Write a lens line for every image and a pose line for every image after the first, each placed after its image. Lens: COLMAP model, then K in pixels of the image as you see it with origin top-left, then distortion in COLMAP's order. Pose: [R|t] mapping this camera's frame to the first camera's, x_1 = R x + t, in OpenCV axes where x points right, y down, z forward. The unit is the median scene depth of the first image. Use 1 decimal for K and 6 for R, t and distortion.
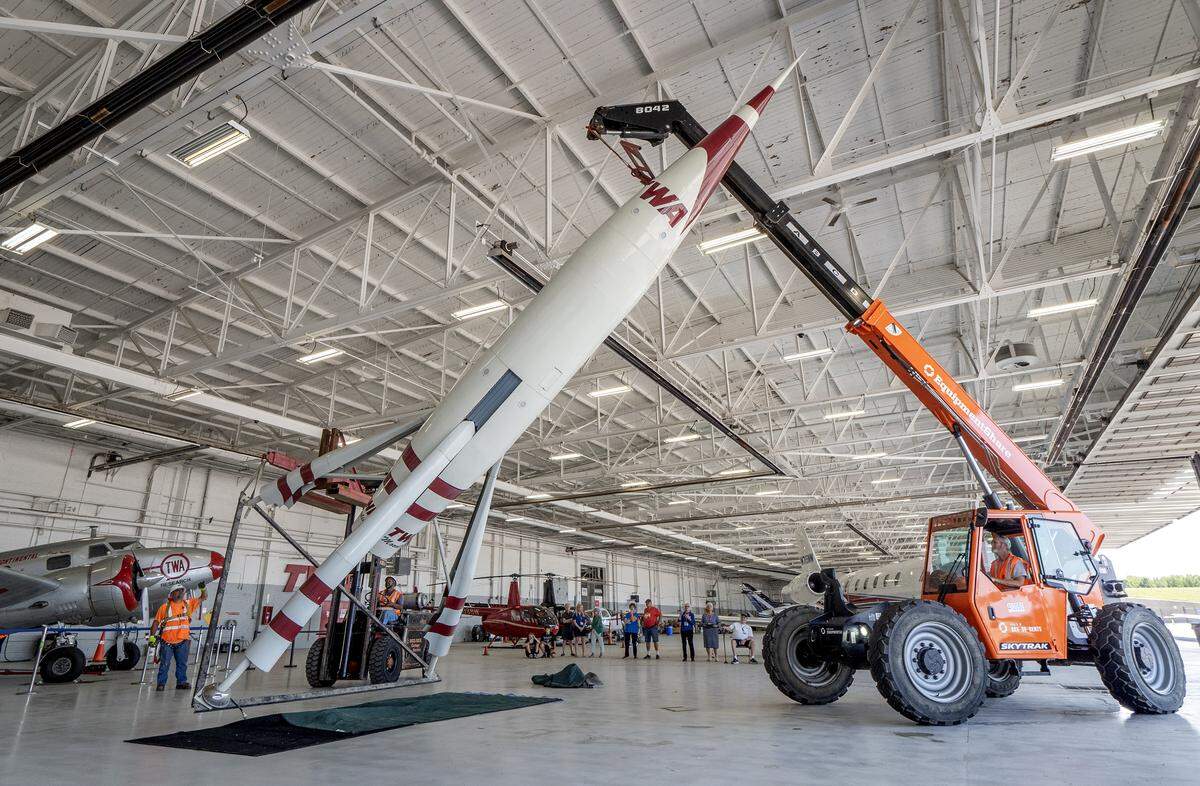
lens RADIAL K [[676.9, 0, 594.5], [0, 676.9, 370.1], [0, 0, 1]] dist [0.000993, -0.001322]
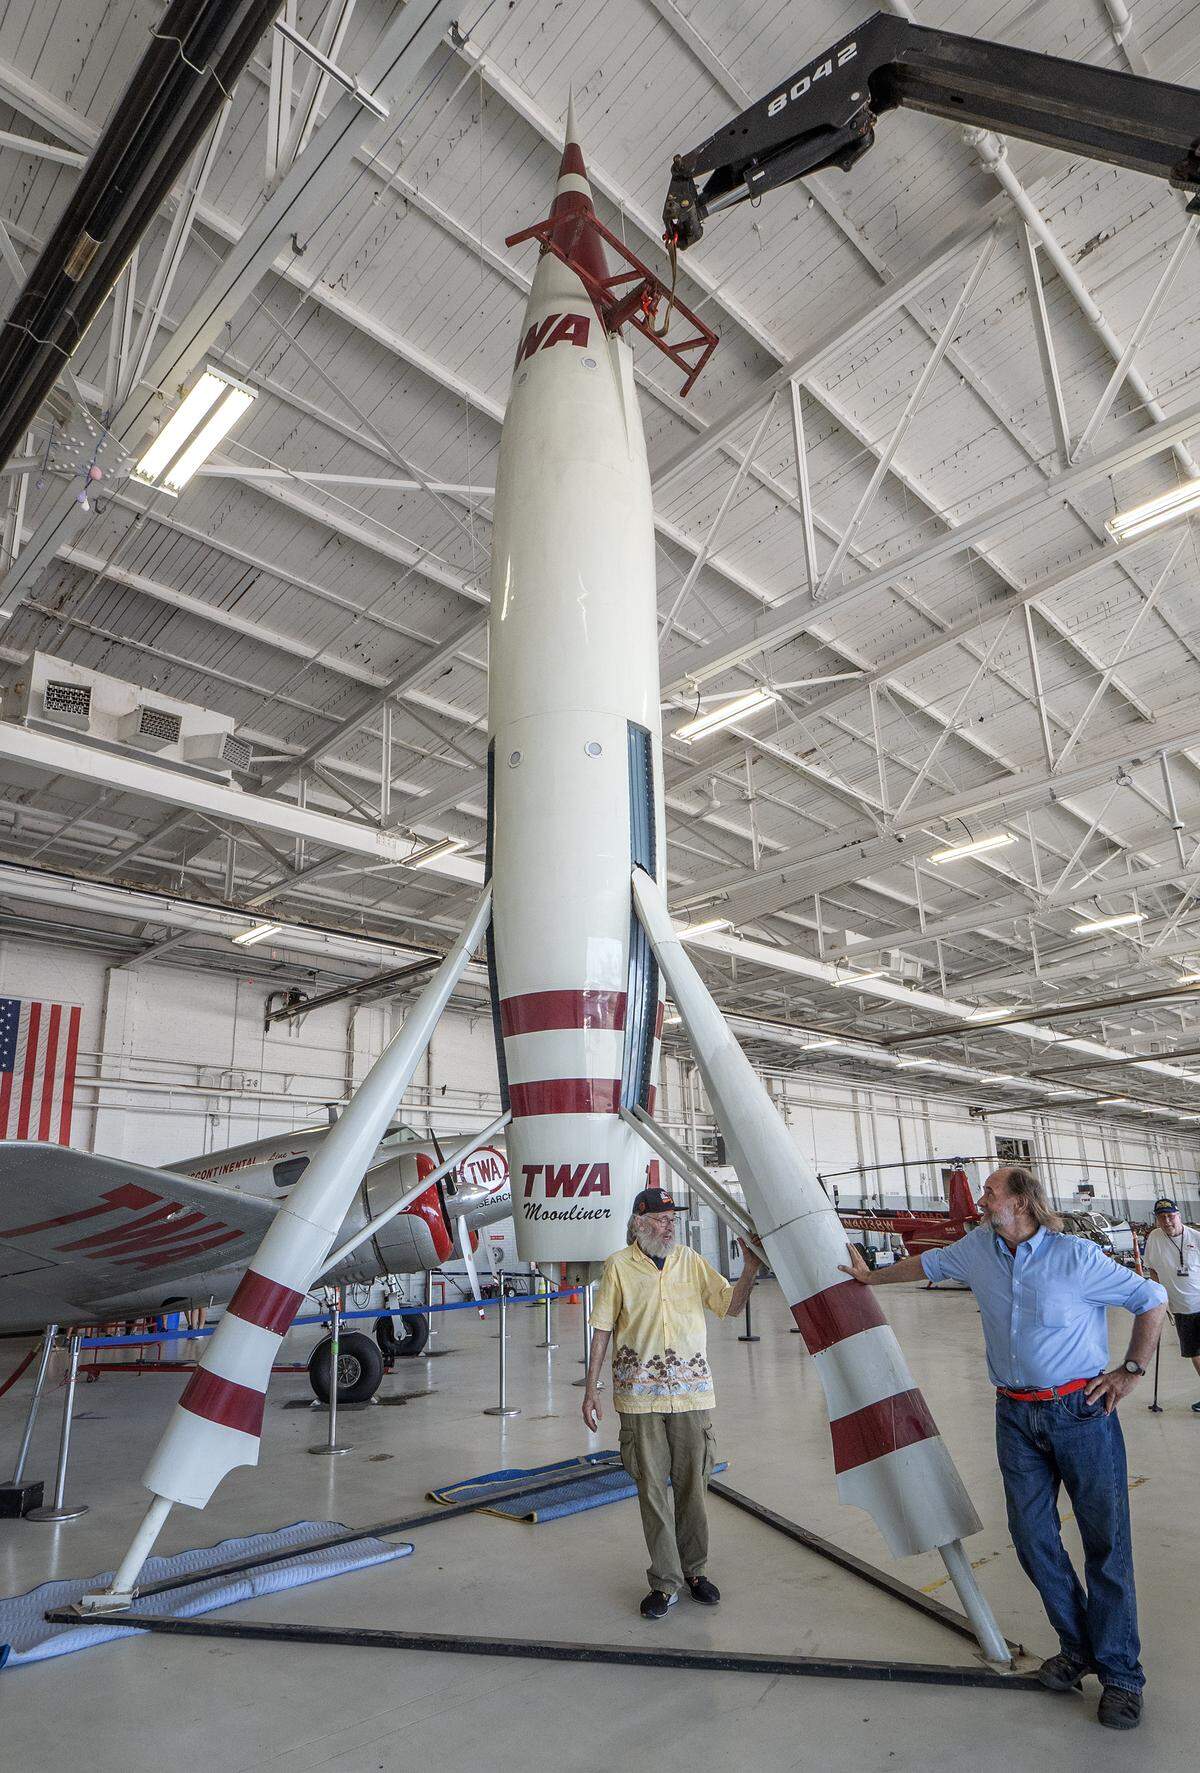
lens RADIAL K [[1030.4, 0, 603.1], [0, 1030.4, 956.6], [0, 0, 1]] dist [0.002279, 0.000361]
pose [[0.960970, -0.087932, -0.262307, -0.201356], [0.114016, 0.989758, 0.085908, 0.045602], [0.252067, -0.112462, 0.961153, 0.183754]]
